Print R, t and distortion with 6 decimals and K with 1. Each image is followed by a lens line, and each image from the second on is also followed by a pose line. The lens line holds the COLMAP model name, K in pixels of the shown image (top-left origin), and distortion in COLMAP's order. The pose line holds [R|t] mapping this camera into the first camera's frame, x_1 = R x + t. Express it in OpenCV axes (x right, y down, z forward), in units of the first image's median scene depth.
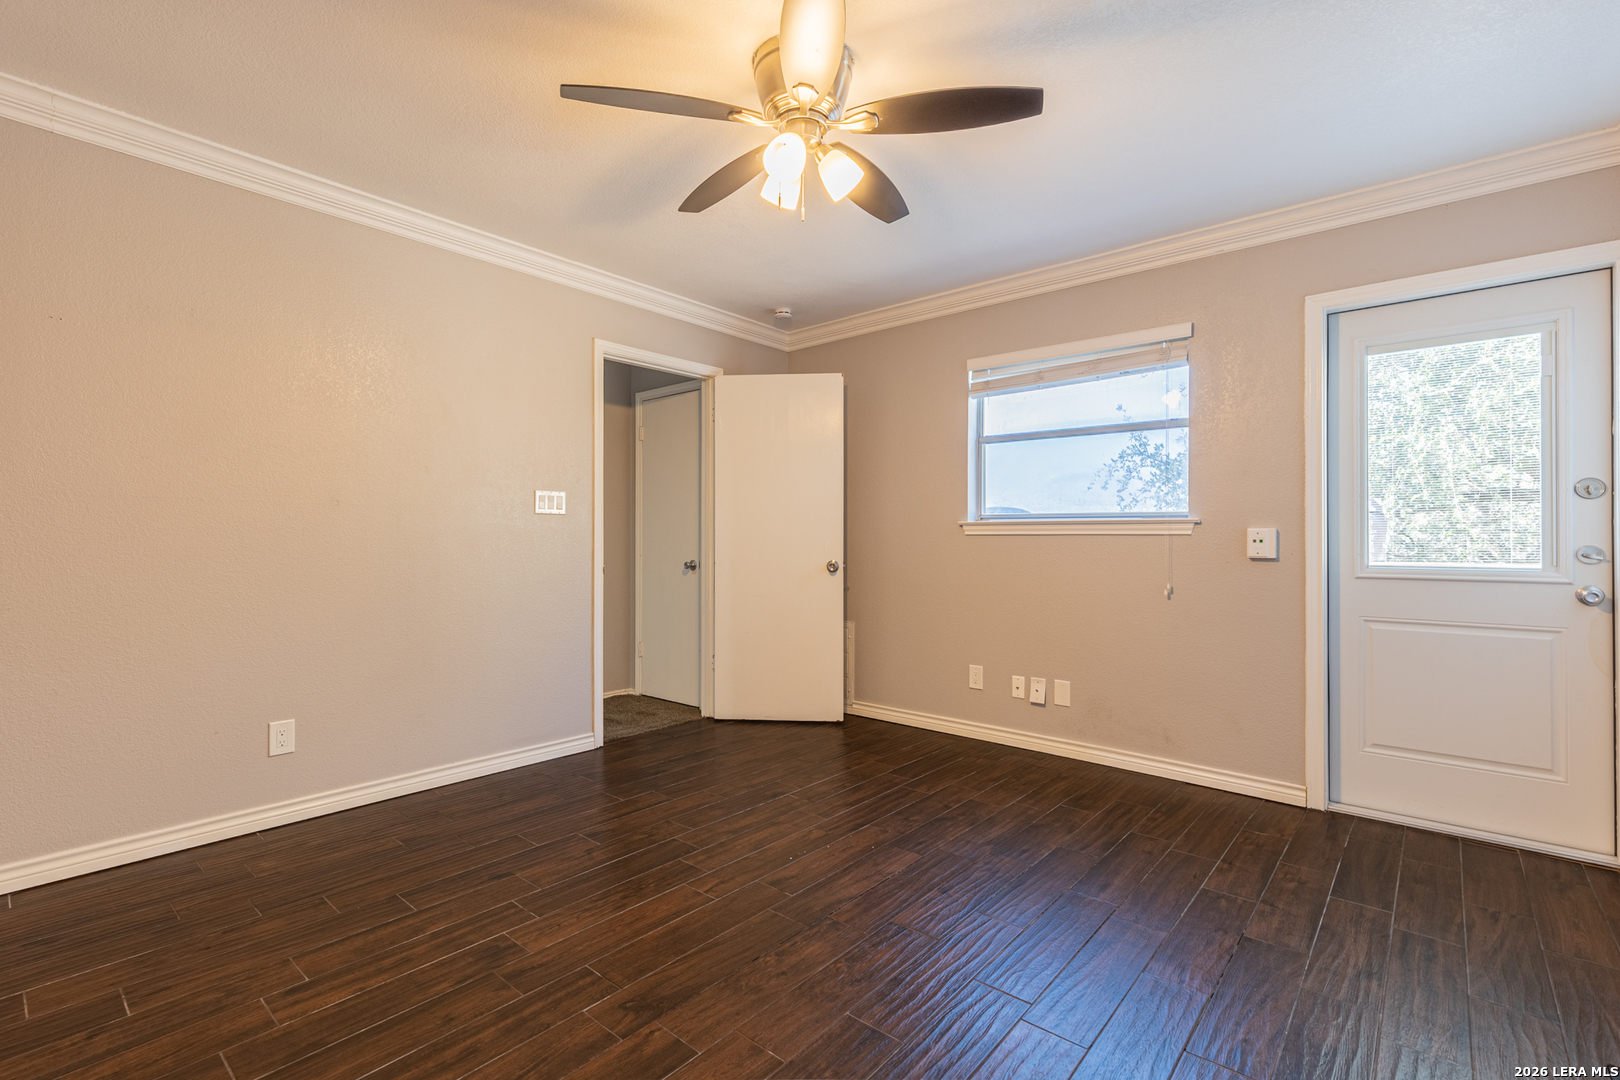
lens RADIAL K [[730.8, 0, 815.9], [0, 730.8, 544.8], [0, 0, 1]] dist [0.006108, -0.001923]
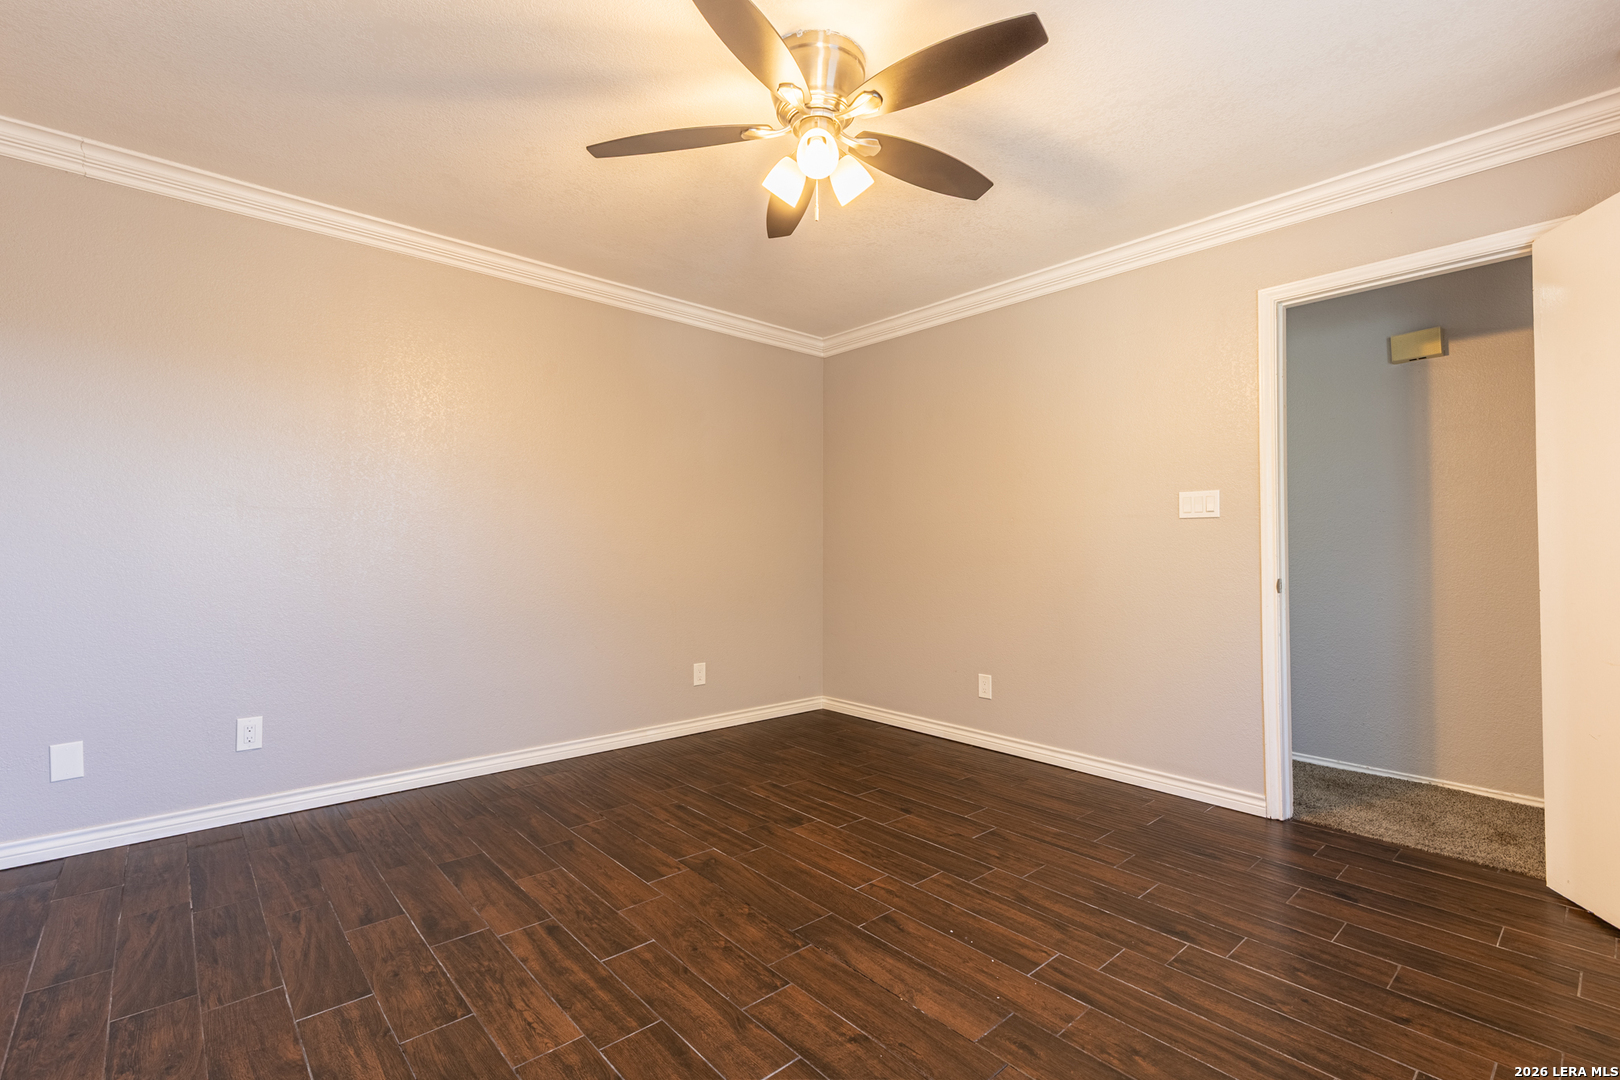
lens RADIAL K [[730.8, 0, 815.6], [0, 730.8, 545.0], [0, 0, 1]] dist [0.006108, -0.001923]
pose [[-0.132167, -0.005898, -0.991210, 0.833657], [-0.009927, 0.999940, -0.004627, -0.002544], [0.991178, 0.009228, -0.132218, 0.983267]]
